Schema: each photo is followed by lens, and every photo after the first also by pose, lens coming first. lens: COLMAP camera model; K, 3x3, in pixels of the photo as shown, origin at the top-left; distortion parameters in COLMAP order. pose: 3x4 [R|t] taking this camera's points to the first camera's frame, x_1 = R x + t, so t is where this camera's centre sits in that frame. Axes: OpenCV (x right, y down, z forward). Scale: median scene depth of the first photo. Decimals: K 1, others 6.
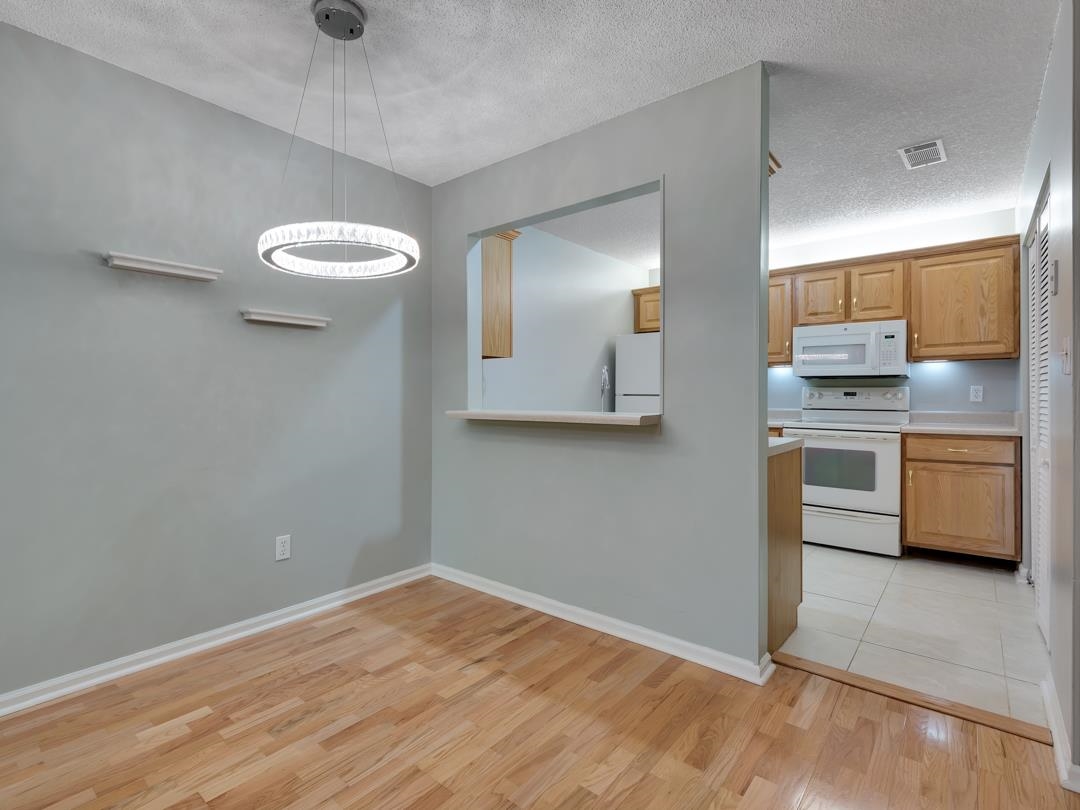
lens RADIAL K [[522.9, 0, 531.6], [0, 522.9, 397.6], [0, 0, 1]] dist [0.001859, -0.005161]
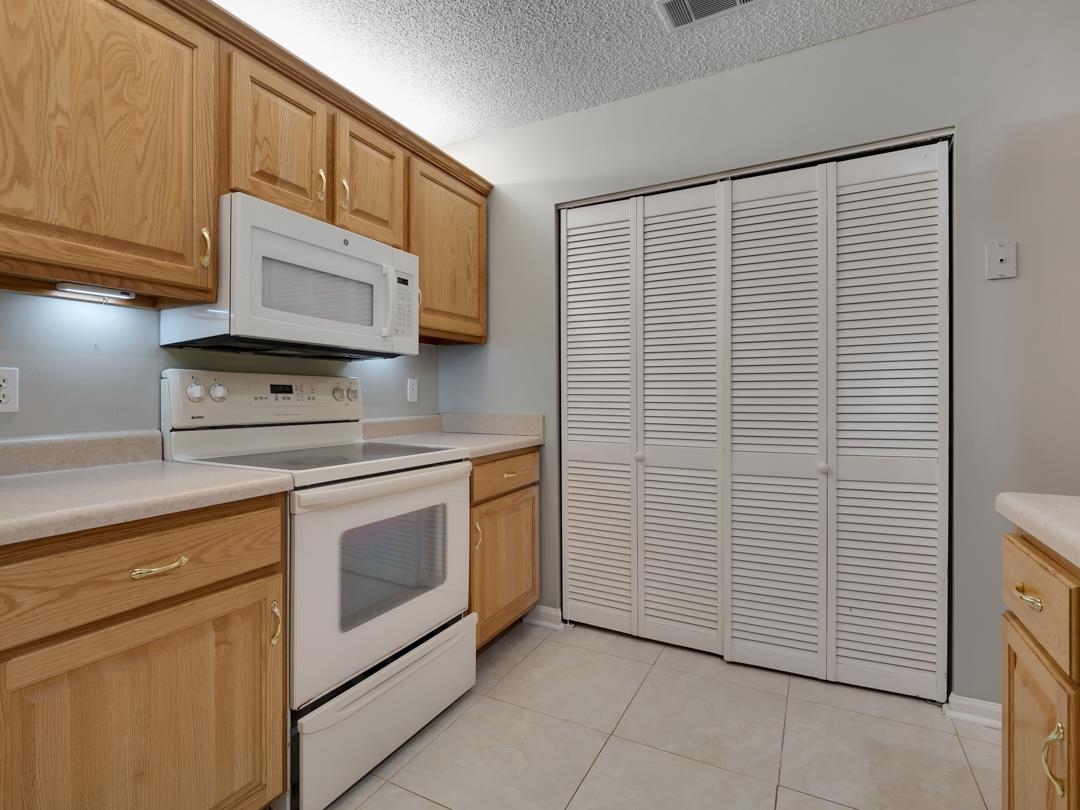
lens RADIAL K [[522.9, 0, 532.7], [0, 522.9, 399.4], [0, 0, 1]] dist [0.001859, -0.005161]
pose [[-0.204478, -0.006340, 0.978851, 0.149174], [0.005708, 0.999954, 0.007669, -0.000089], [-0.978854, 0.007155, -0.204433, 1.042968]]
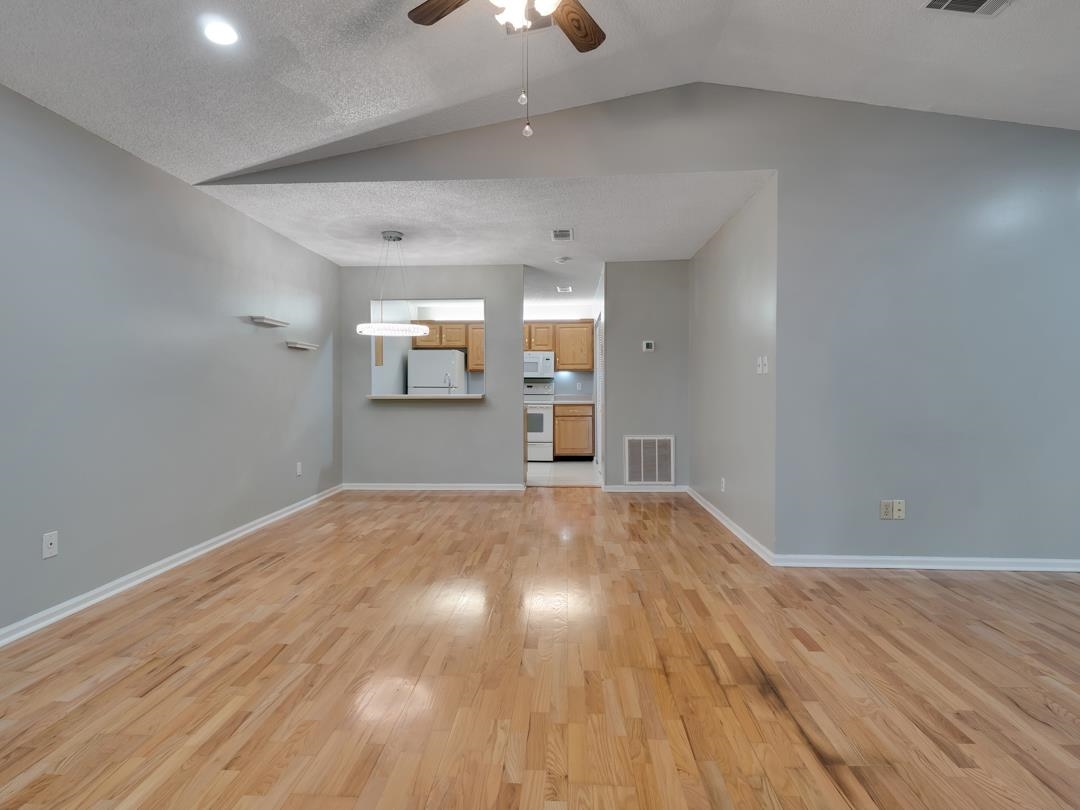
lens RADIAL K [[522.9, 0, 534.6], [0, 522.9, 395.7], [0, 0, 1]] dist [0.001859, -0.005161]
pose [[0.804657, -0.009802, 0.593659, -0.642913], [0.004797, 0.999938, 0.010008, 0.009081], [-0.593720, -0.005206, 0.804655, -0.700290]]
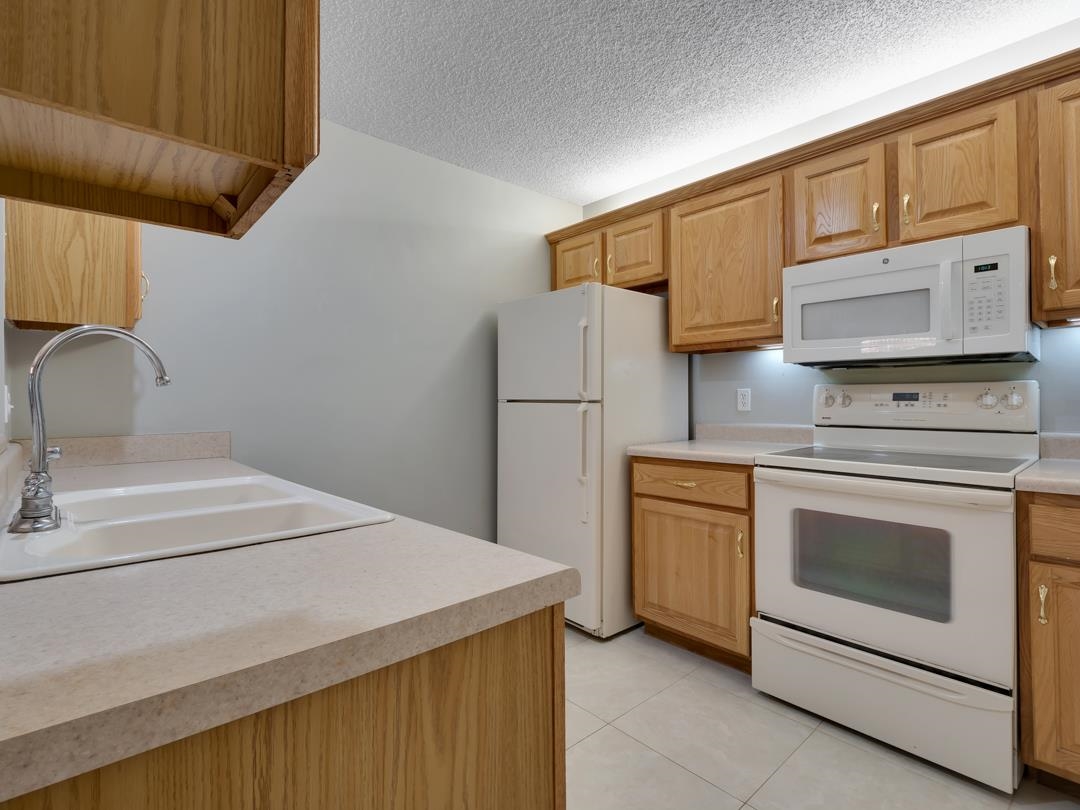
lens RADIAL K [[522.9, 0, 535.3], [0, 522.9, 397.4], [0, 0, 1]] dist [0.001859, -0.005161]
pose [[0.989519, -0.005819, -0.144284, 0.392435], [0.004394, 0.999938, -0.010196, -0.003150], [0.144334, 0.009455, 0.989484, 0.538928]]
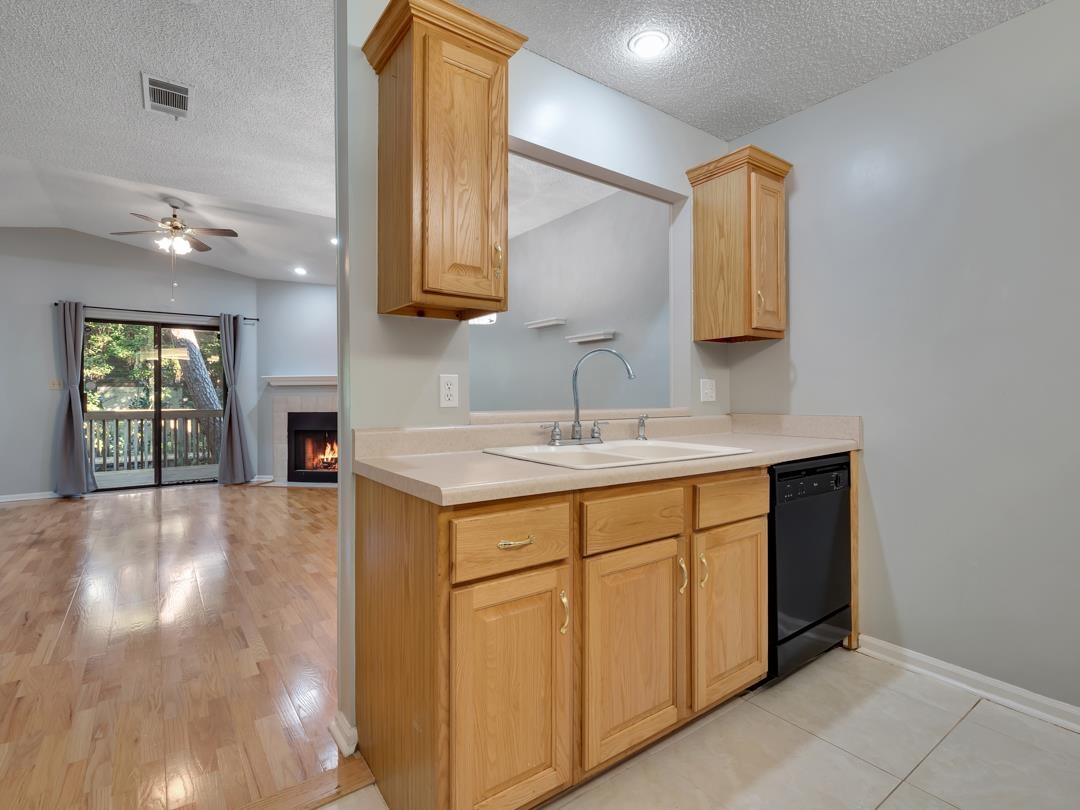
lens RADIAL K [[522.9, 0, 545.4], [0, 522.9, 398.0], [0, 0, 1]] dist [0.001859, -0.005161]
pose [[-0.227035, 0.007451, -0.973858, 0.663050], [0.001776, 0.999972, 0.007236, 0.001066], [0.973885, -0.000087, -0.227042, 0.857486]]
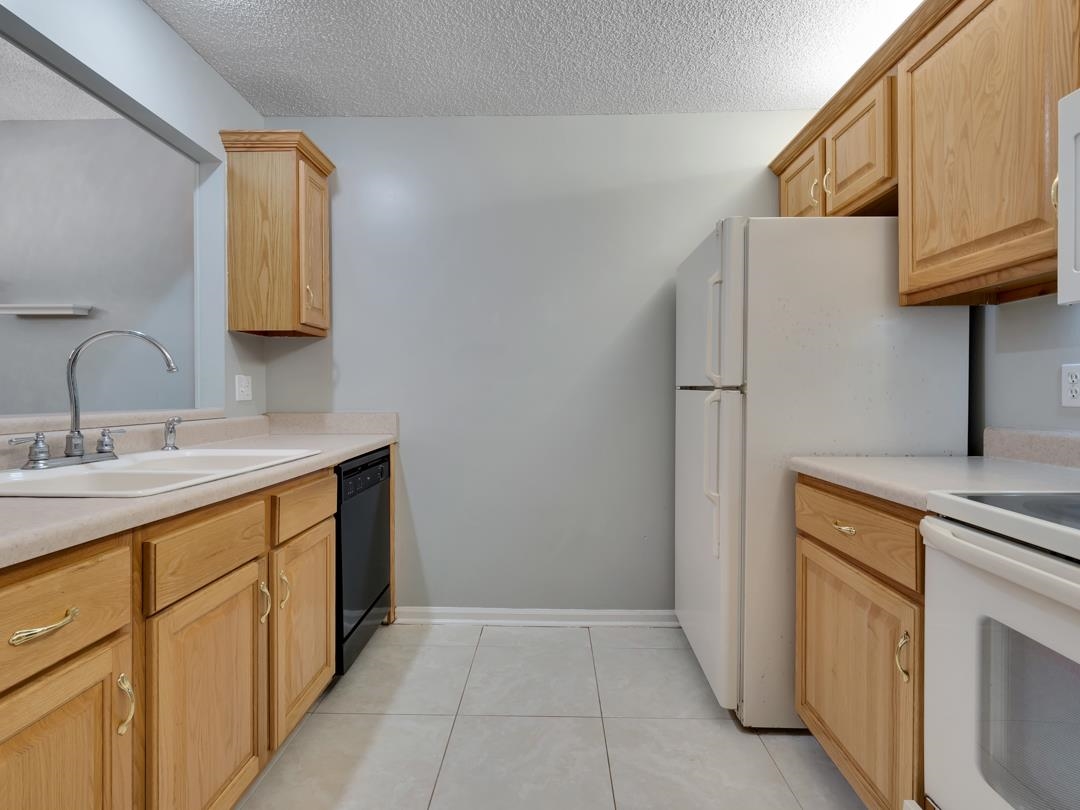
lens RADIAL K [[522.9, 0, 538.2], [0, 522.9, 396.9], [0, 0, 1]] dist [0.001859, -0.005161]
pose [[0.631373, 0.008815, -0.775429, 0.630307], [-0.003712, 0.999958, 0.008345, 0.000503], [0.775470, -0.002390, 0.631380, 0.785072]]
